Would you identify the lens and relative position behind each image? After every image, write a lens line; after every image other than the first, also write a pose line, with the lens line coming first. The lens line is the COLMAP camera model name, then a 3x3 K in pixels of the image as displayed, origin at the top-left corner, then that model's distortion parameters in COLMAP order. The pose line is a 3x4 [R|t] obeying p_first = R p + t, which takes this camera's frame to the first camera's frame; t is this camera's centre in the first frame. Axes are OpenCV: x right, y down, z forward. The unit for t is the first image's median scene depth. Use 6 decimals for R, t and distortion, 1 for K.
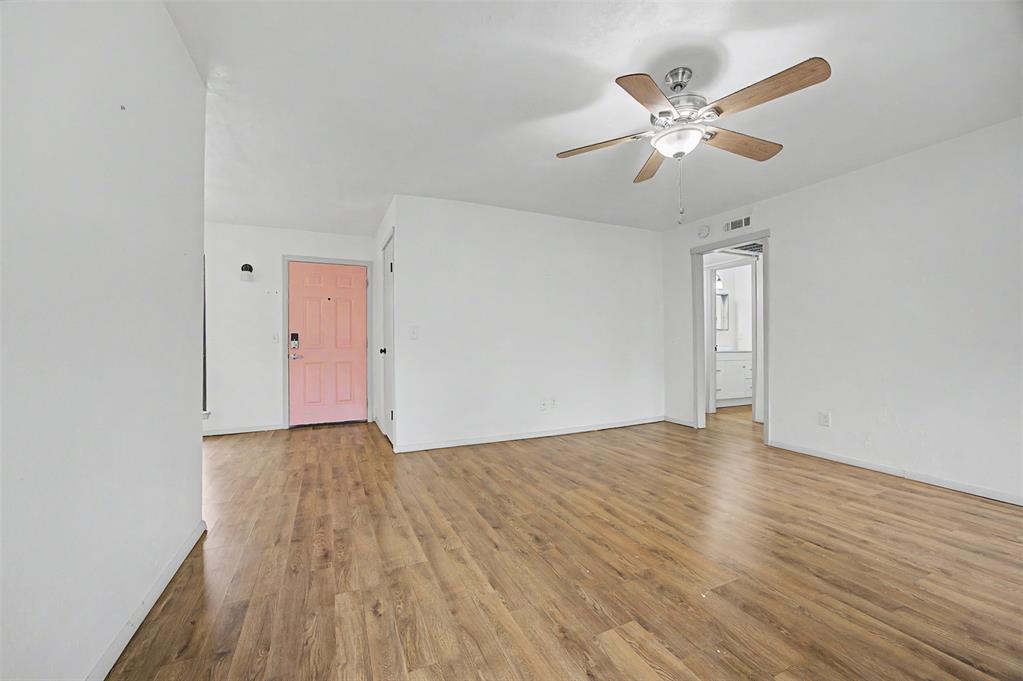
lens RADIAL K [[392.5, 0, 511.5], [0, 392.5, 340.5], [0, 0, 1]] dist [-0.000744, 0.000043]
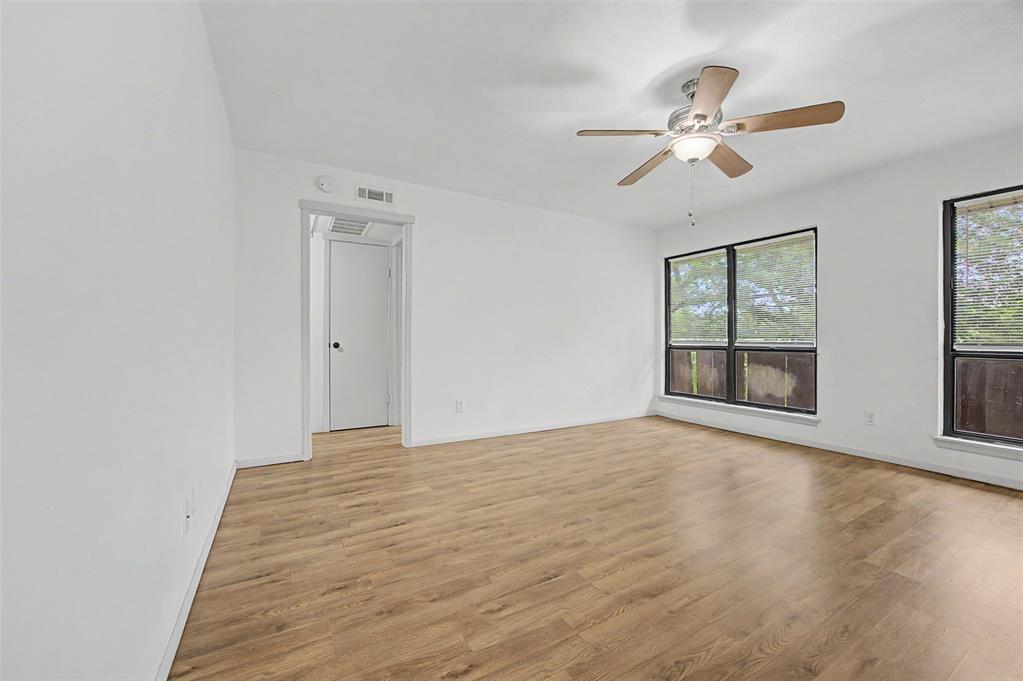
lens RADIAL K [[404.8, 0, 515.2], [0, 404.8, 334.9], [0, 0, 1]] dist [-0.004610, 0.000599]
pose [[-0.093045, 0.008844, 0.995623, -0.475456], [-0.008441, 0.999918, -0.009671, 0.009126], [-0.995626, -0.009304, -0.092962, 1.220508]]
